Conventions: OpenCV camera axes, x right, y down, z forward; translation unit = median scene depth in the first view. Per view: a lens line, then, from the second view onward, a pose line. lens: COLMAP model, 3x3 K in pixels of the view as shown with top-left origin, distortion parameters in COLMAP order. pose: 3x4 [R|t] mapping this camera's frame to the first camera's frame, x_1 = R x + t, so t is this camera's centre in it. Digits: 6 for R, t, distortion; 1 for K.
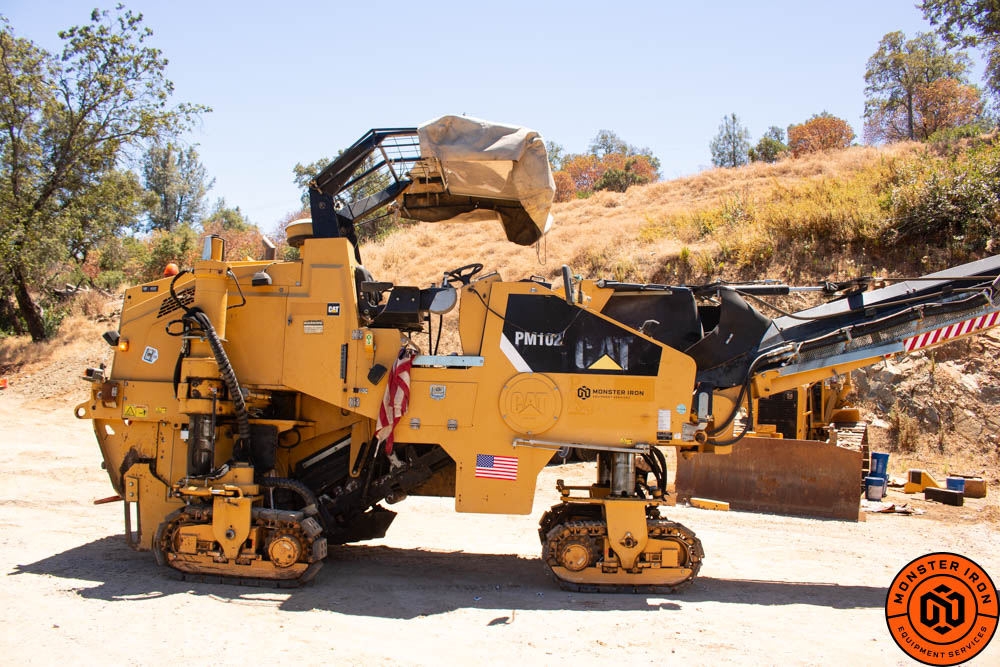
lens RADIAL K [[819.8, 0, 486.1], [0, 819.8, 332.2], [0, 0, 1]] dist [-0.163027, 0.137406]
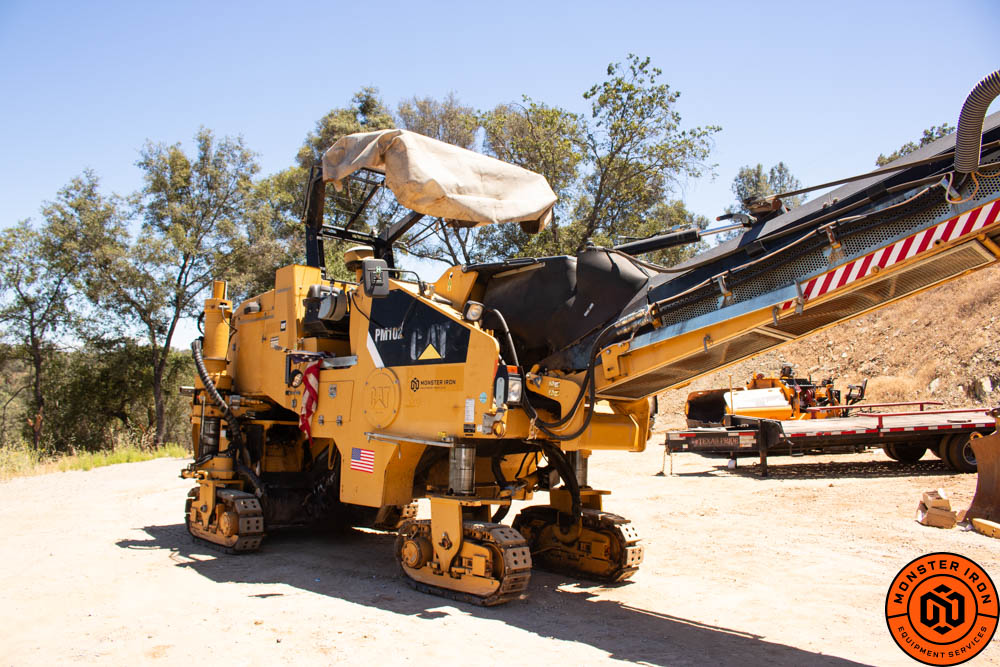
lens RADIAL K [[819.8, 0, 486.1], [0, 819.8, 332.2], [0, 0, 1]] dist [-0.163027, 0.137406]
pose [[0.716090, -0.098756, -0.690987, 0.844323], [0.084940, 0.994913, -0.054166, 0.070612], [0.692821, -0.019905, 0.720835, 0.352292]]
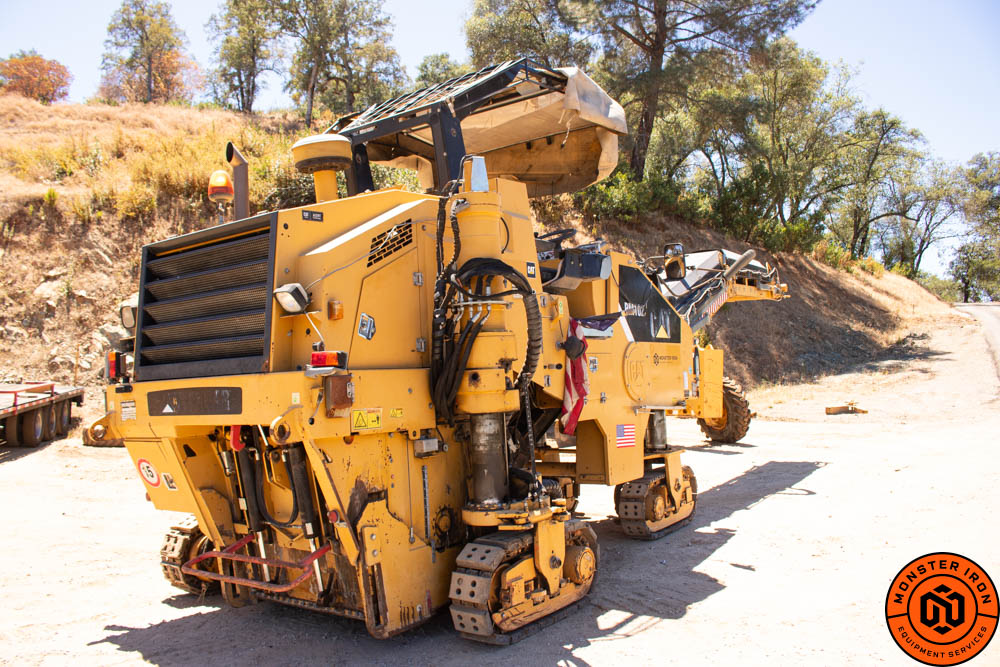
lens RADIAL K [[819.8, 0, 486.1], [0, 819.8, 332.2], [0, 0, 1]] dist [-0.163027, 0.137406]
pose [[0.550135, -0.009259, 0.835024, -0.905830], [-0.037666, 0.998646, 0.035888, 0.006648], [-0.834226, -0.051195, 0.549042, 0.580906]]
